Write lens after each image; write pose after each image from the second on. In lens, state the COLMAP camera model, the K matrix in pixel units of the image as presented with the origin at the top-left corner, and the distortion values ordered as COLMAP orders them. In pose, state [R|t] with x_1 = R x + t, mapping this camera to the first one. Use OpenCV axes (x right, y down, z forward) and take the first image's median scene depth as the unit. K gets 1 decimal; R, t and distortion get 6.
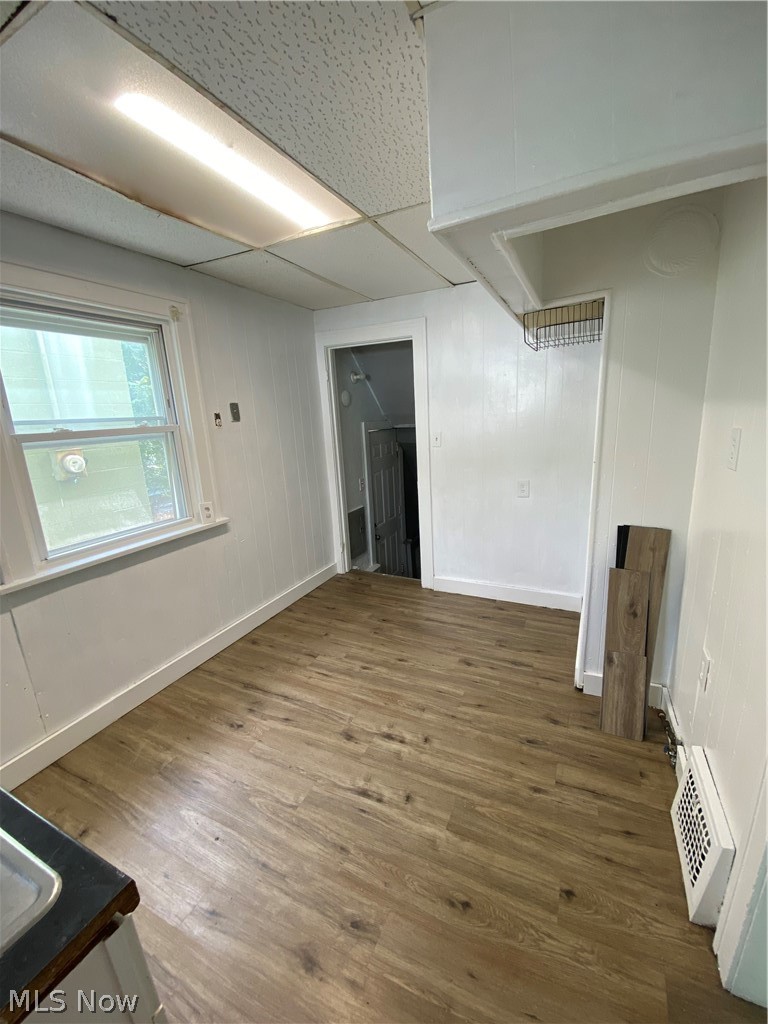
lens RADIAL K [[418.6, 0, 382.3], [0, 418.6, 515.0], [0, 0, 1]] dist [-0.025232, -0.004098]
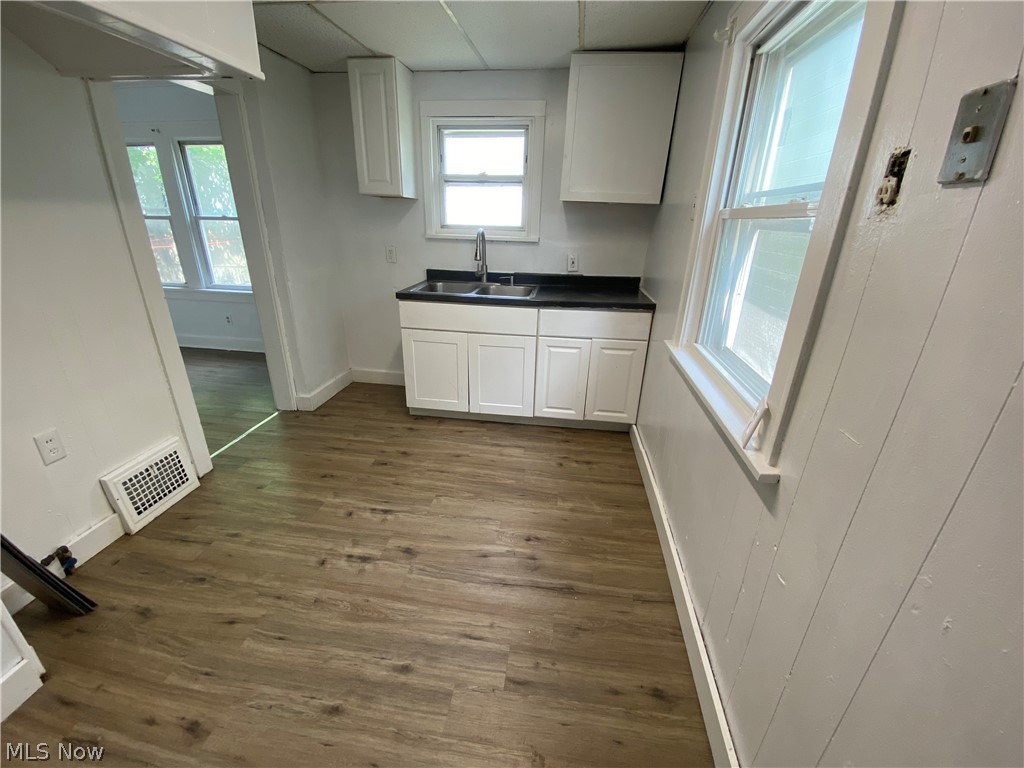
lens RADIAL K [[418.6, 0, 515.0], [0, 418.6, 391.7], [0, 0, 1]] dist [-0.025232, -0.004098]
pose [[-0.952332, 0.127471, -0.277155, -0.092247], [-0.062858, 0.807027, 0.587160, -0.327269], [0.298518, 0.576592, -0.760545, 1.535189]]
